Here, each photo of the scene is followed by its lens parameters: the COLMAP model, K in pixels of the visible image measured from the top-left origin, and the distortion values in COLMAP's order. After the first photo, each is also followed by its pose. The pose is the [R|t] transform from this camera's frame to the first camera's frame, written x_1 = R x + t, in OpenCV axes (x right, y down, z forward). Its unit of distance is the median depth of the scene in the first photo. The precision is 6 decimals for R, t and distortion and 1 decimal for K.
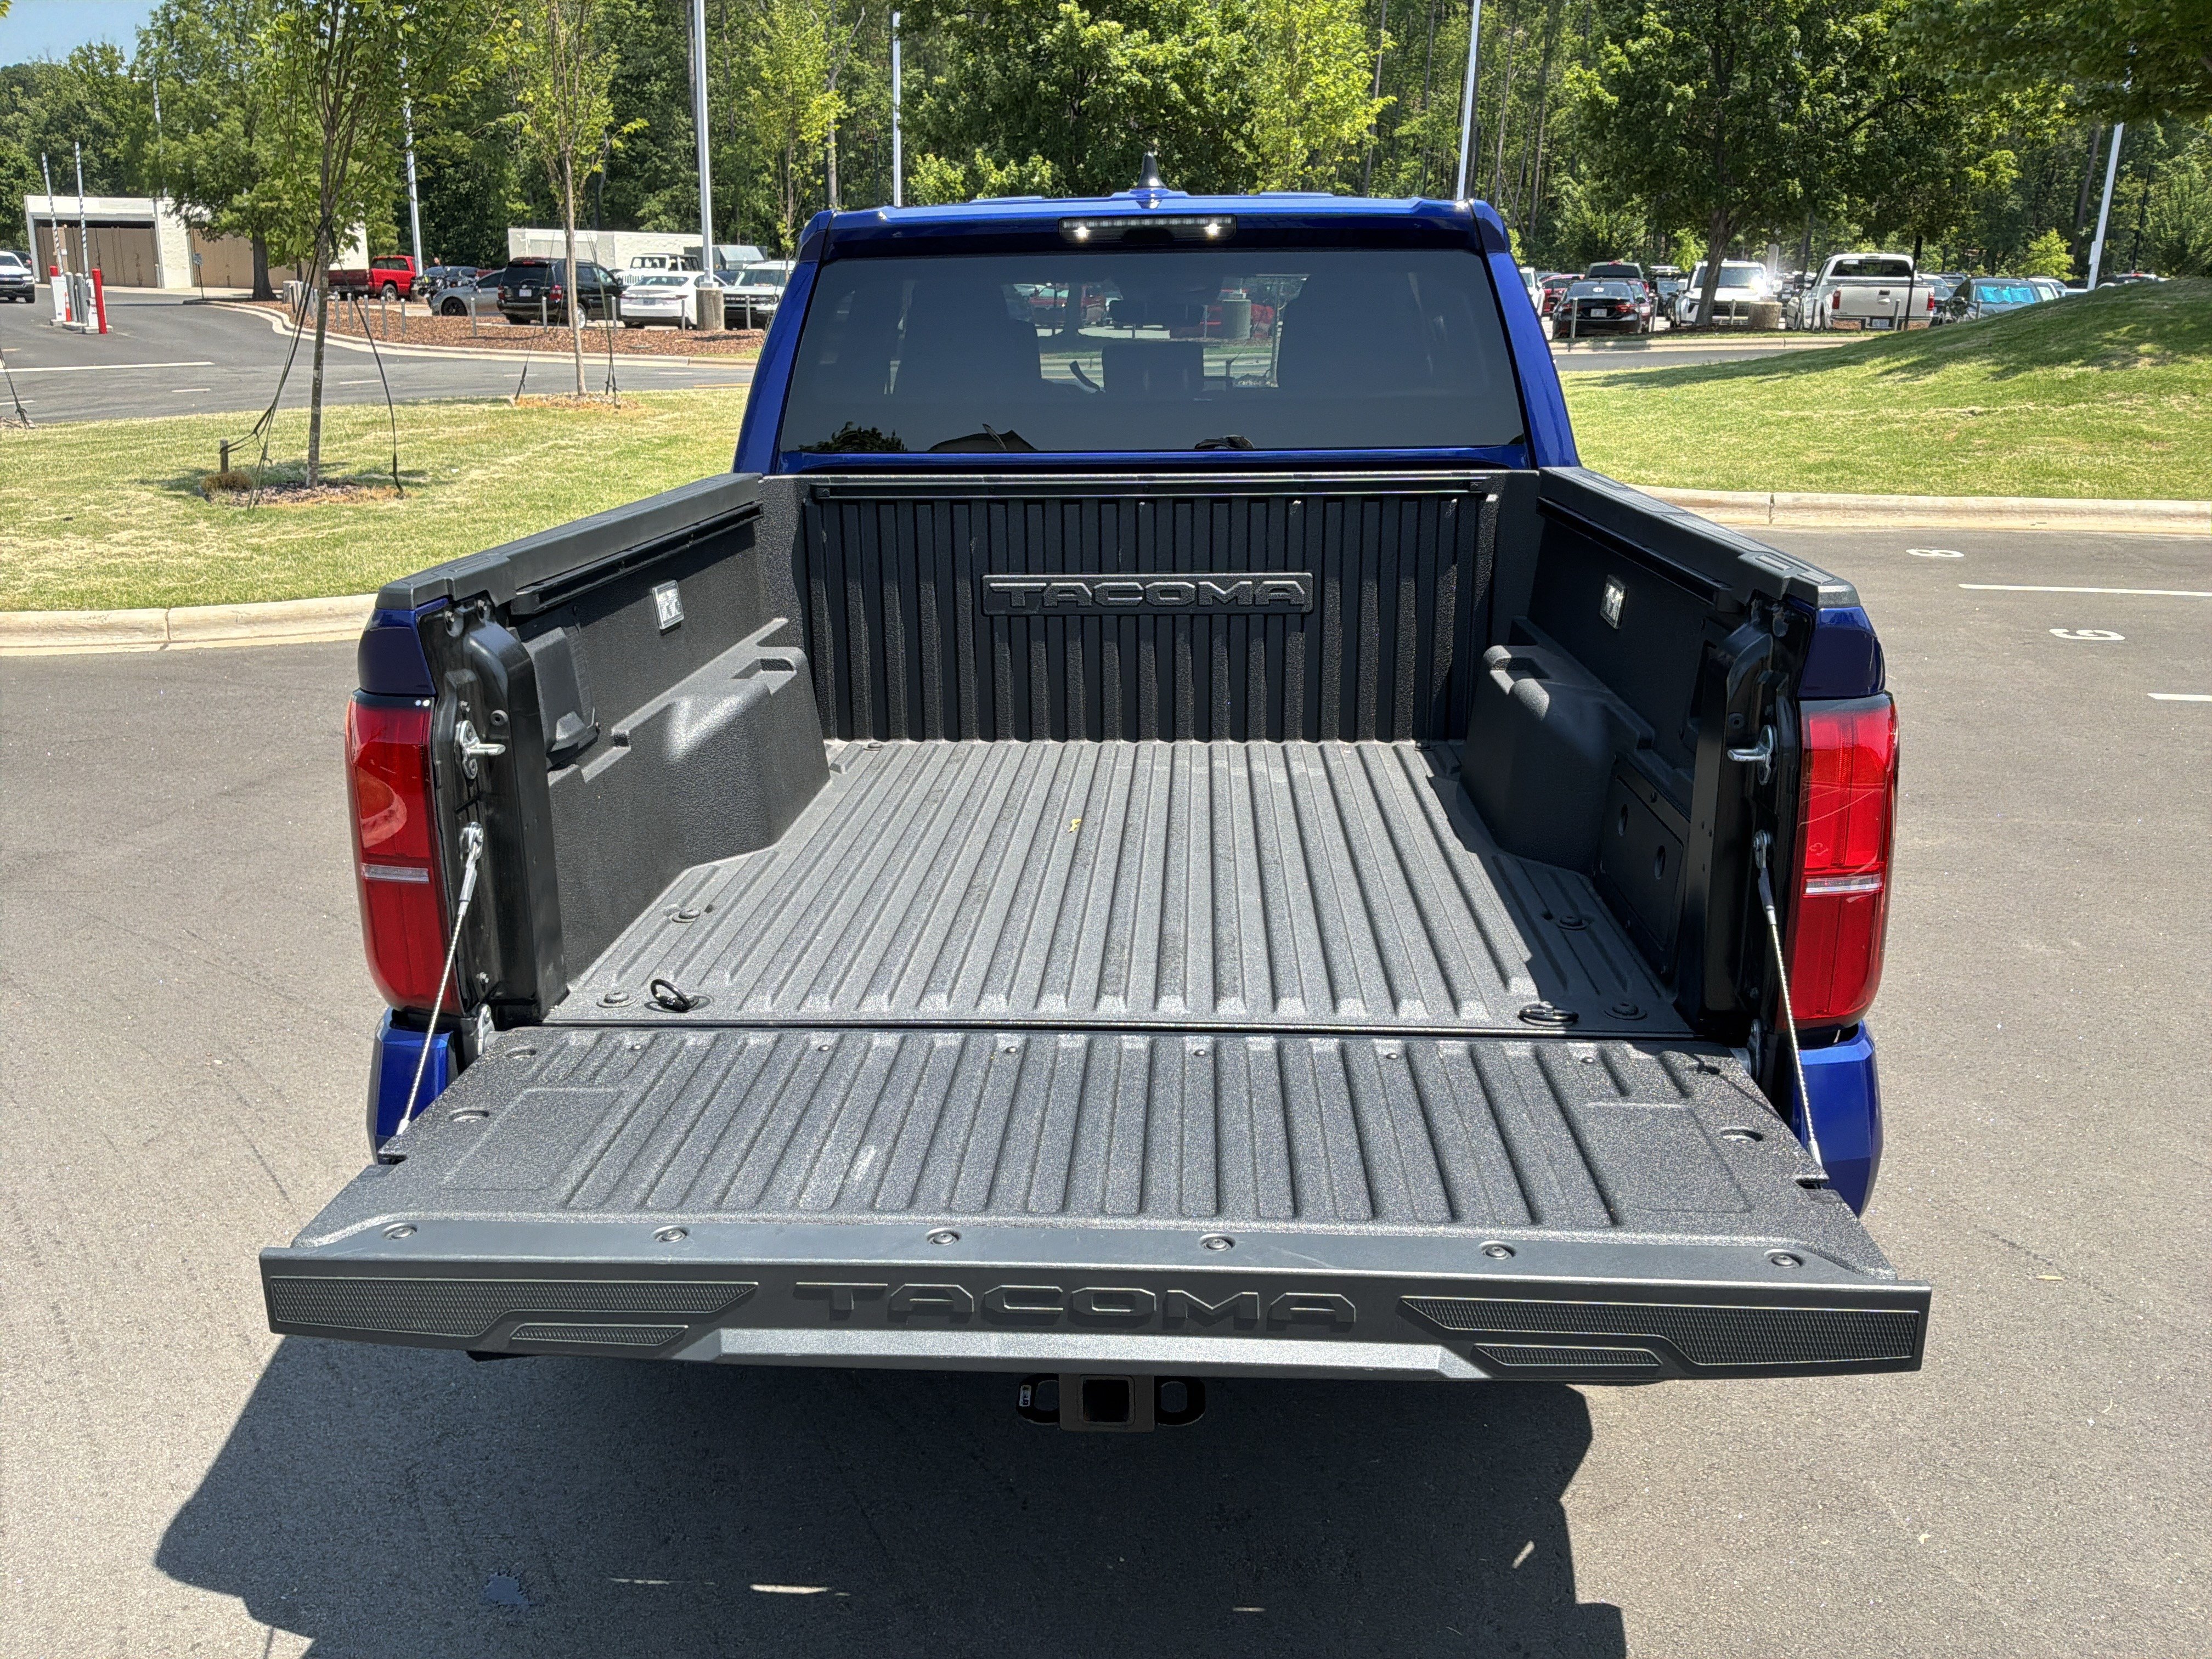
lens RADIAL K [[1850.0, 0, 1106.0], [0, 1850.0, 829.5], [0, 0, 1]] dist [0.135894, -0.279517]
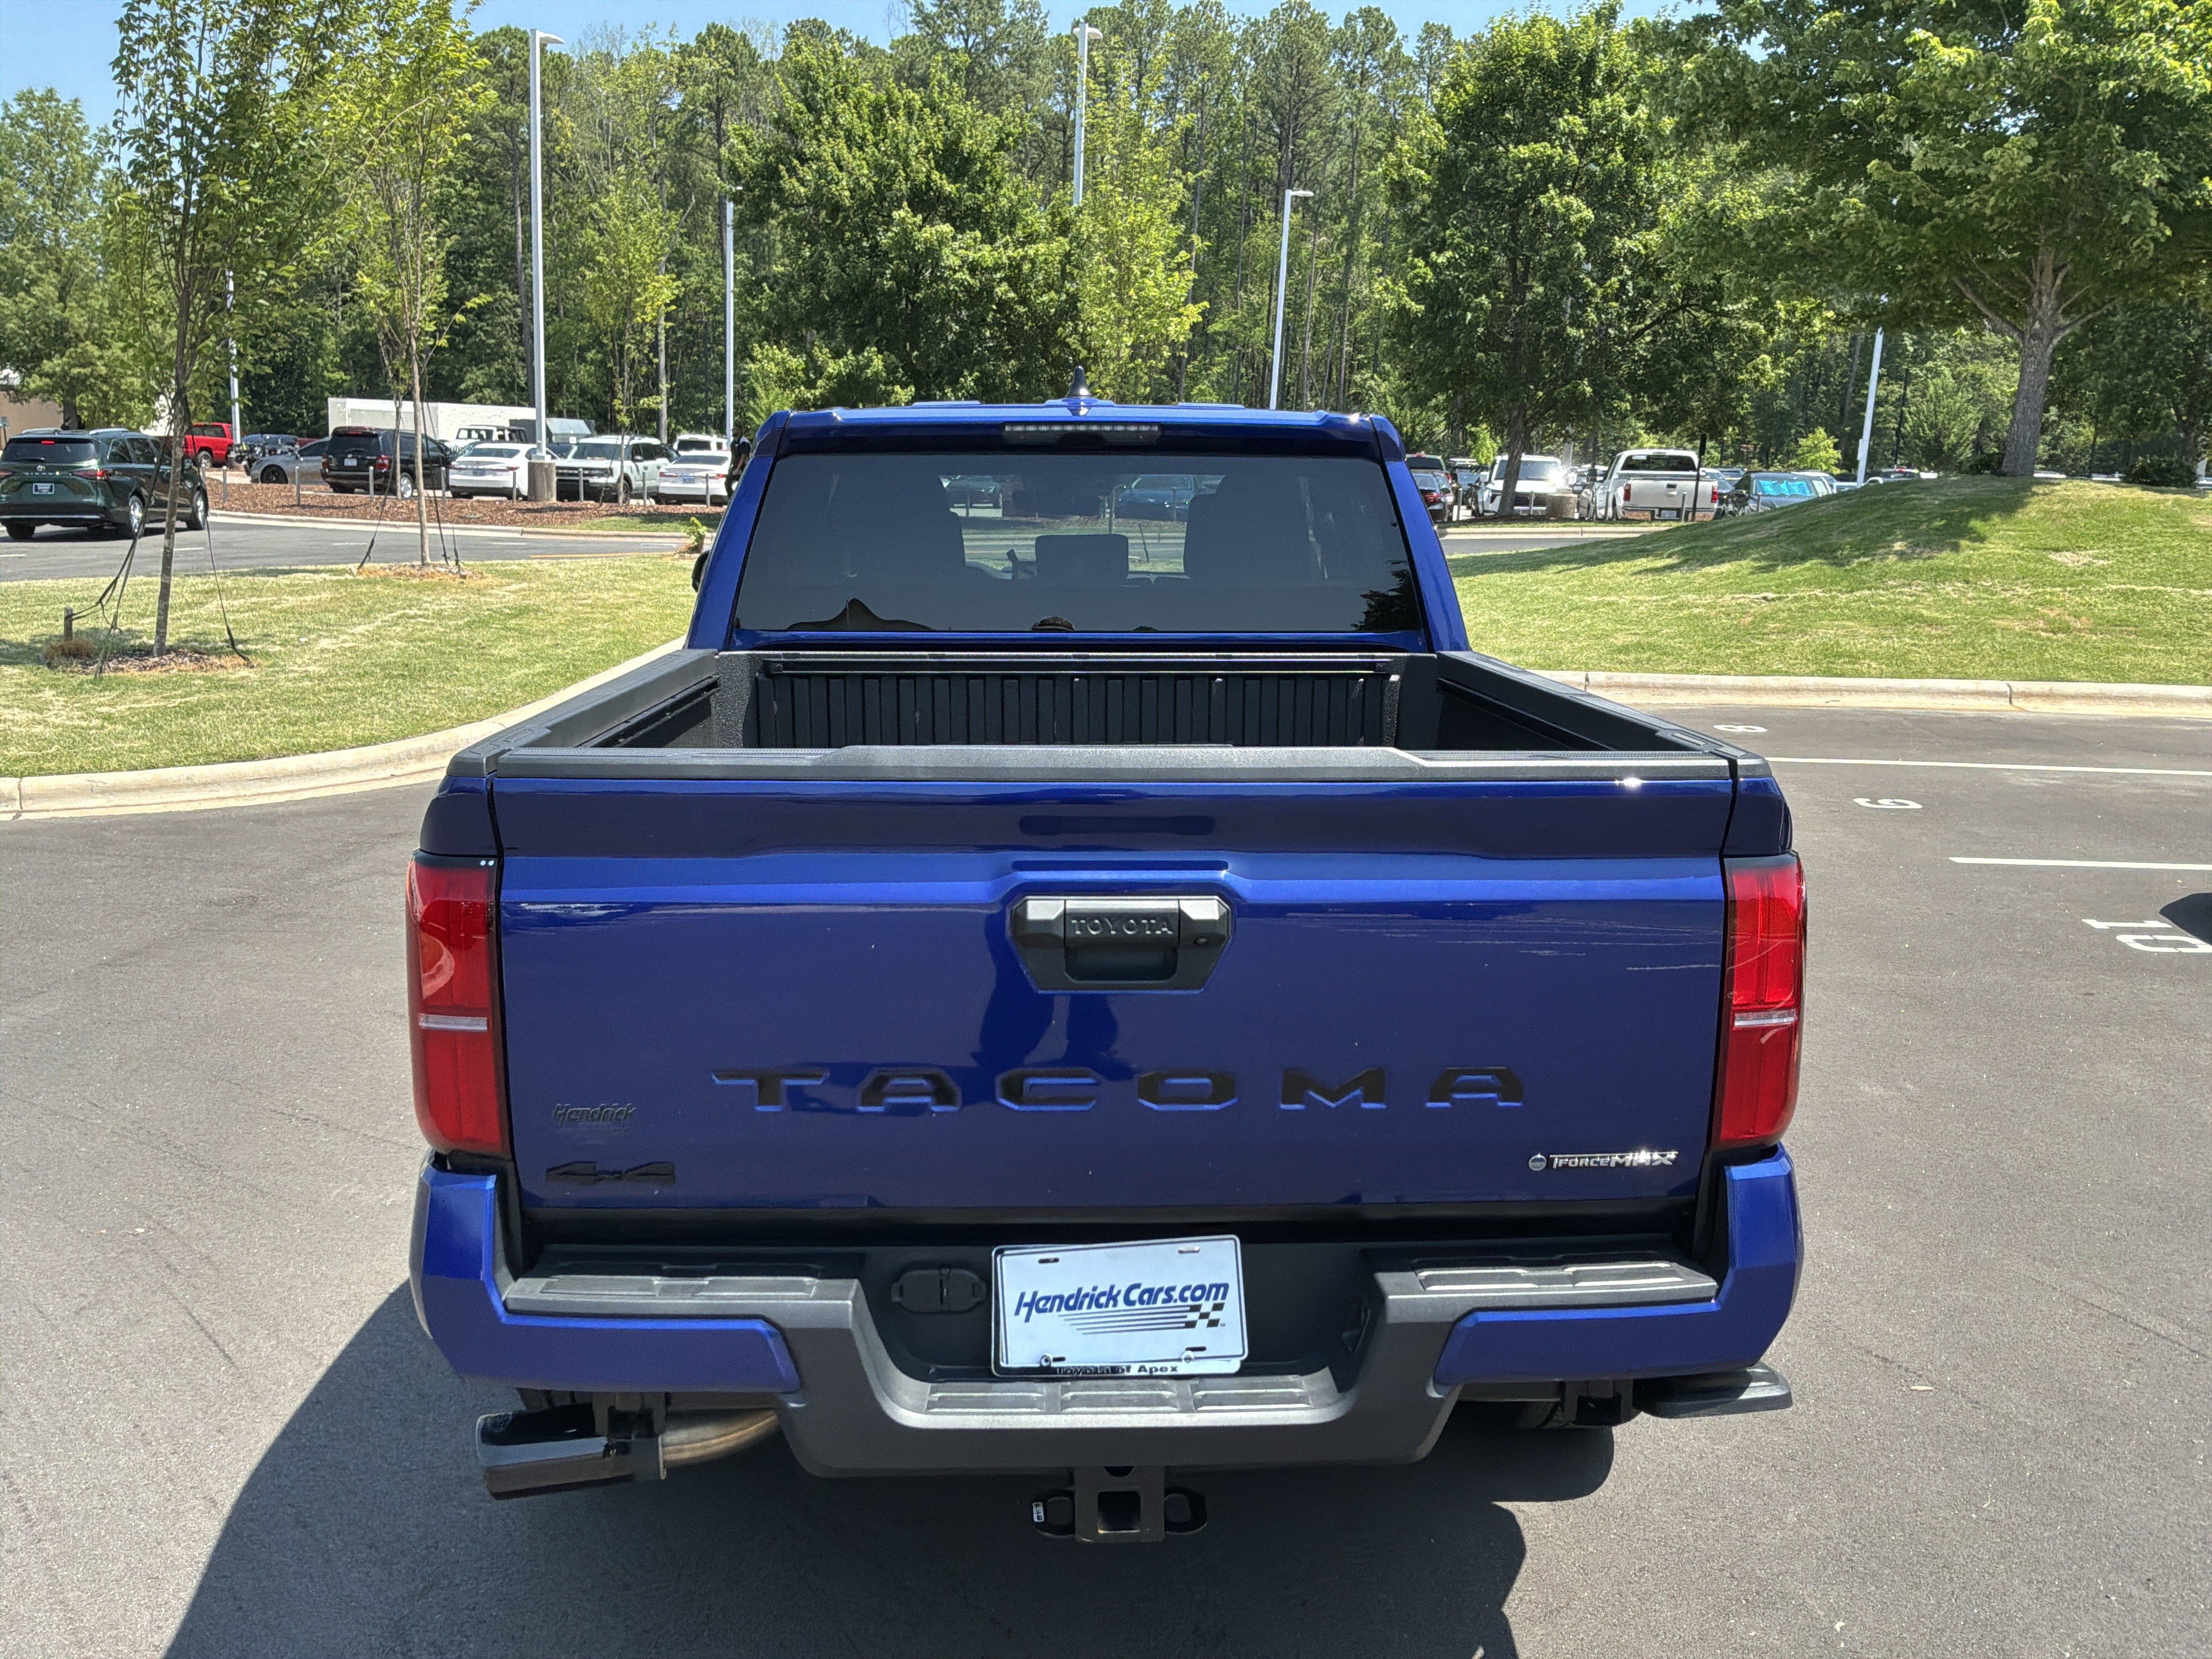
lens RADIAL K [[1850.0, 0, 1106.0], [0, 1850.0, 829.5], [0, 0, 1]] dist [0.135894, -0.279517]
pose [[0.995355, -0.001479, 0.096263, -0.015675], [0.010127, 0.995943, -0.089419, 0.001723], [-0.095740, 0.089978, 0.991331, -0.014064]]
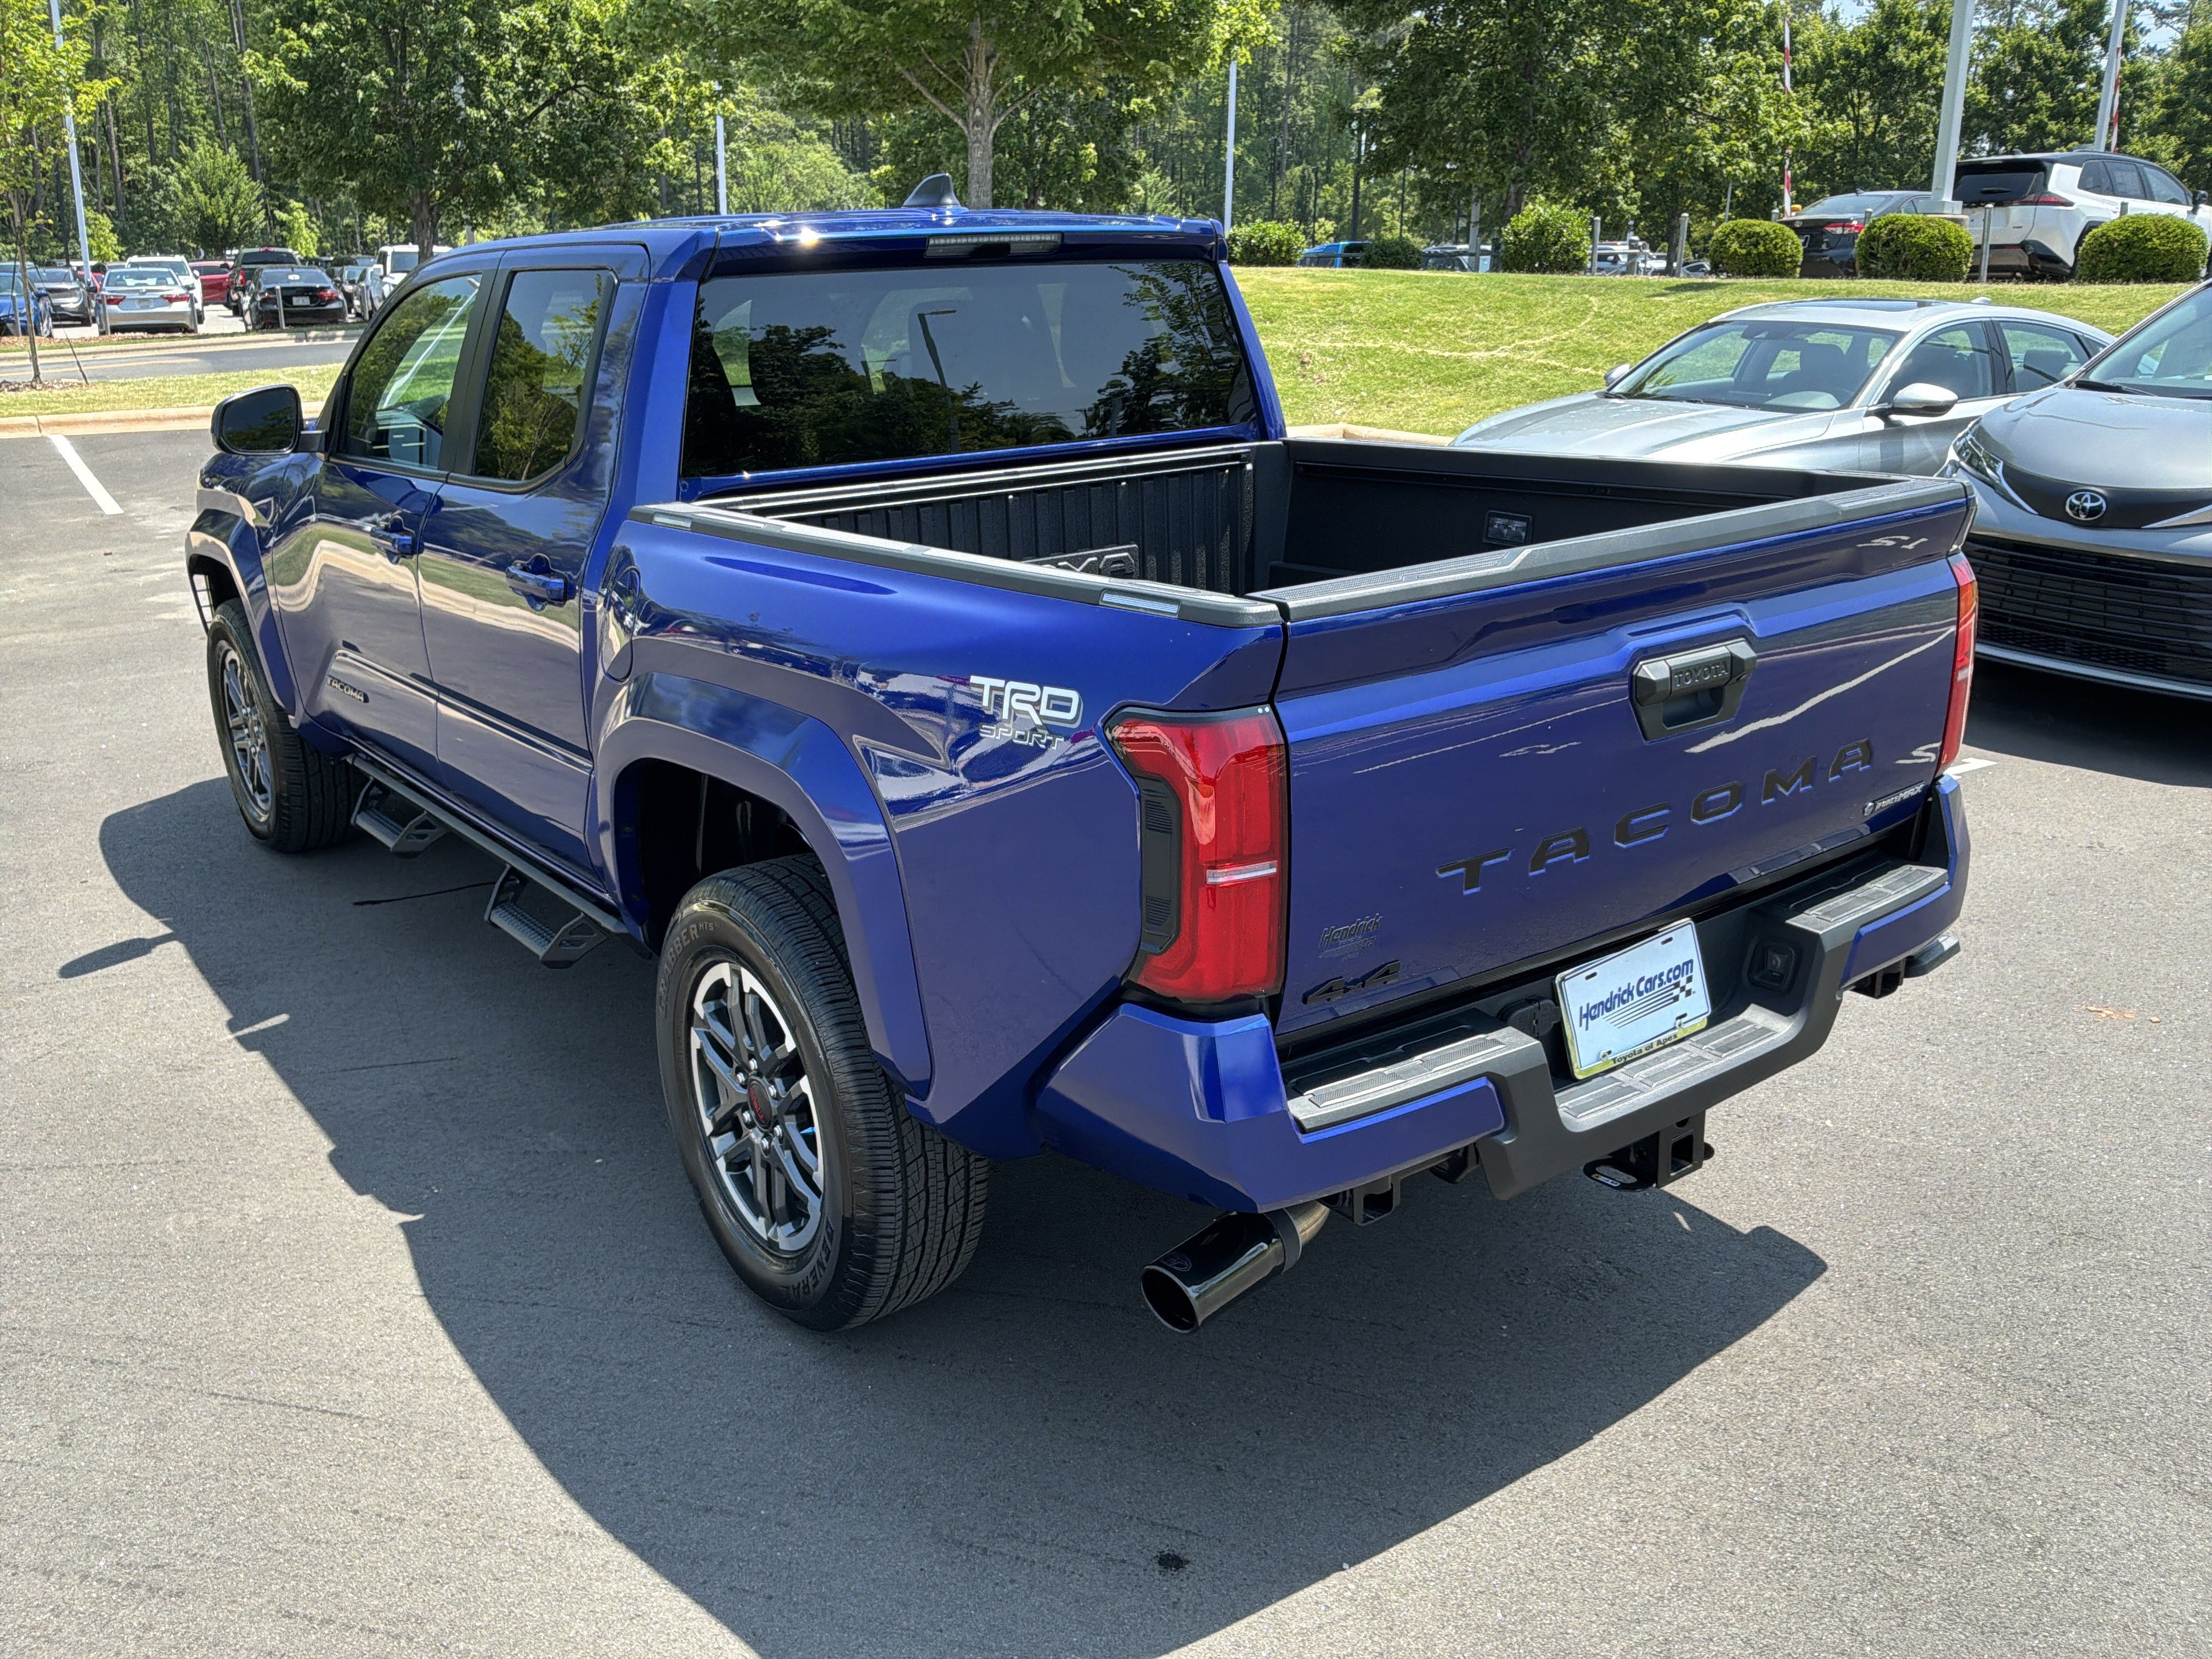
lens RADIAL K [[1882.1, 0, 1096.3], [0, 1882.1, 828.8], [0, 0, 1]] dist [0.044466, -0.114759]
pose [[0.770014, -0.200338, 0.605758, -0.152297], [0.195866, 0.977804, 0.074405, -0.013715], [-0.607219, 0.061355, 0.792162, 0.026190]]
